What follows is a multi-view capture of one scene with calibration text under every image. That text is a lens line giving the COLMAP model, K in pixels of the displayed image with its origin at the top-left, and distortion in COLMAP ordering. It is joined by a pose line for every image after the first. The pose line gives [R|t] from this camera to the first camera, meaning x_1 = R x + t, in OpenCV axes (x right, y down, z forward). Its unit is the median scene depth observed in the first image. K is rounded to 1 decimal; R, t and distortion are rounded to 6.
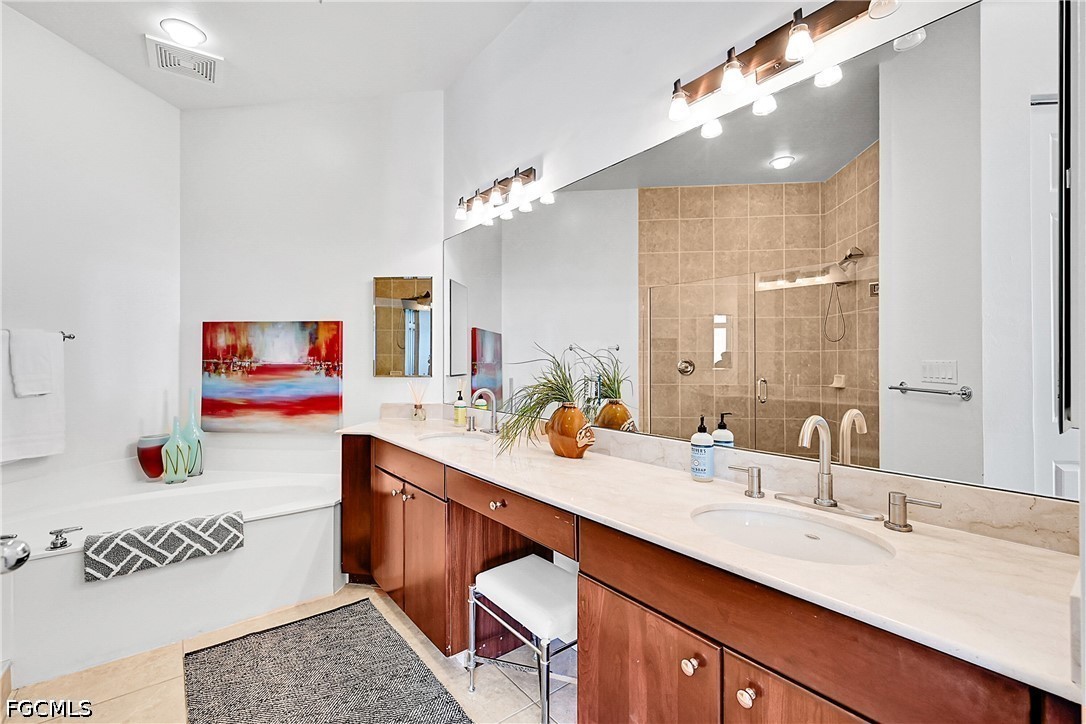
lens RADIAL K [[437.5, 0, 541.5], [0, 437.5, 357.9], [0, 0, 1]] dist [-0.000522, -0.000162]
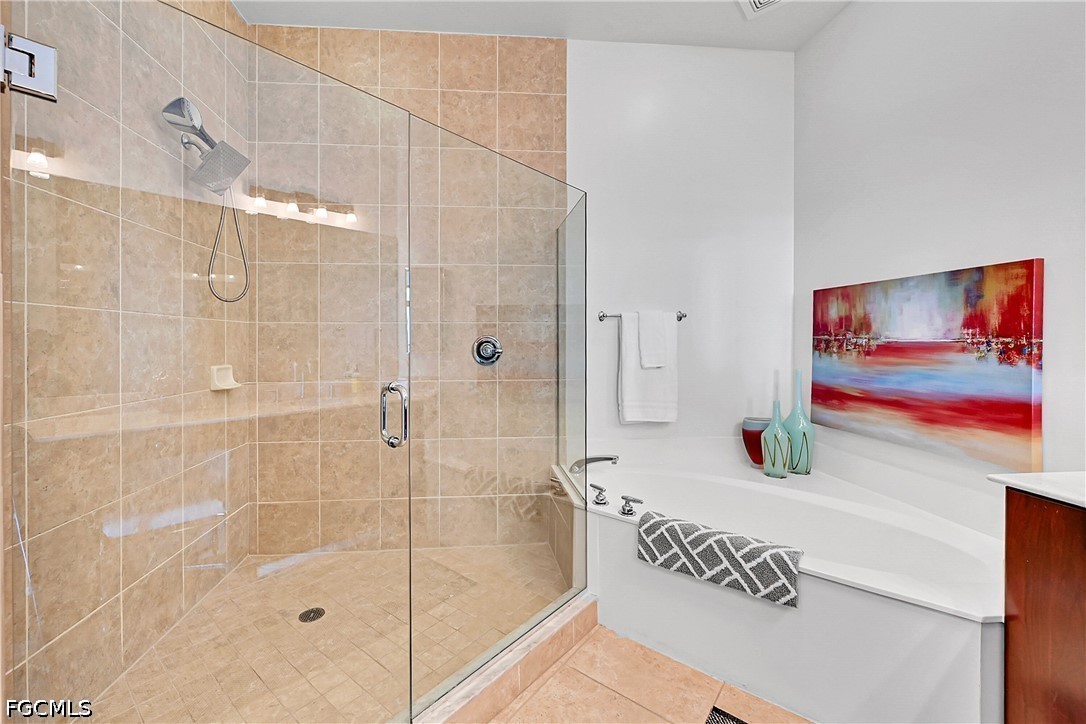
lens RADIAL K [[429.1, 0, 541.9], [0, 429.1, 342.3], [0, 0, 1]] dist [-0.000991, -0.000109]
pose [[0.181949, 0.003477, -0.983302, -0.068333], [0.009686, 0.999939, 0.005328, 0.006440], [0.983260, -0.010493, 0.181904, 0.344491]]
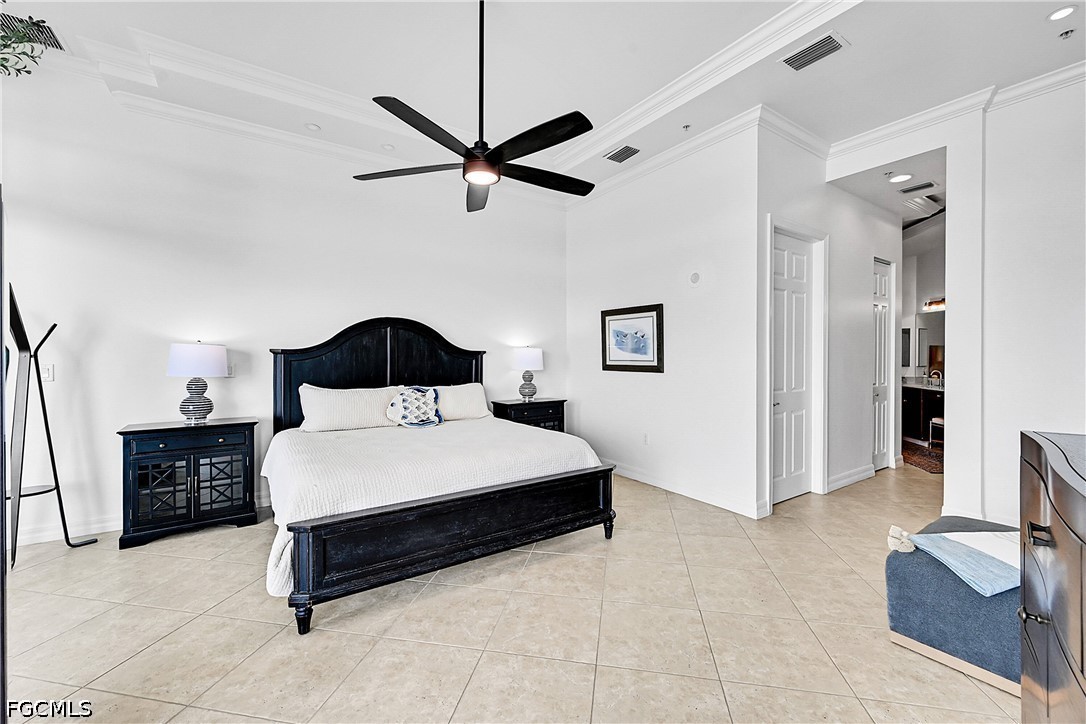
lens RADIAL K [[437.5, 0, 541.5], [0, 437.5, 357.9], [0, 0, 1]] dist [-0.000522, -0.000162]
pose [[0.643492, 0.009140, -0.765398, 0.194923], [-0.000261, 0.999931, 0.011722, -0.022439], [0.765453, -0.007343, 0.643450, -1.382215]]
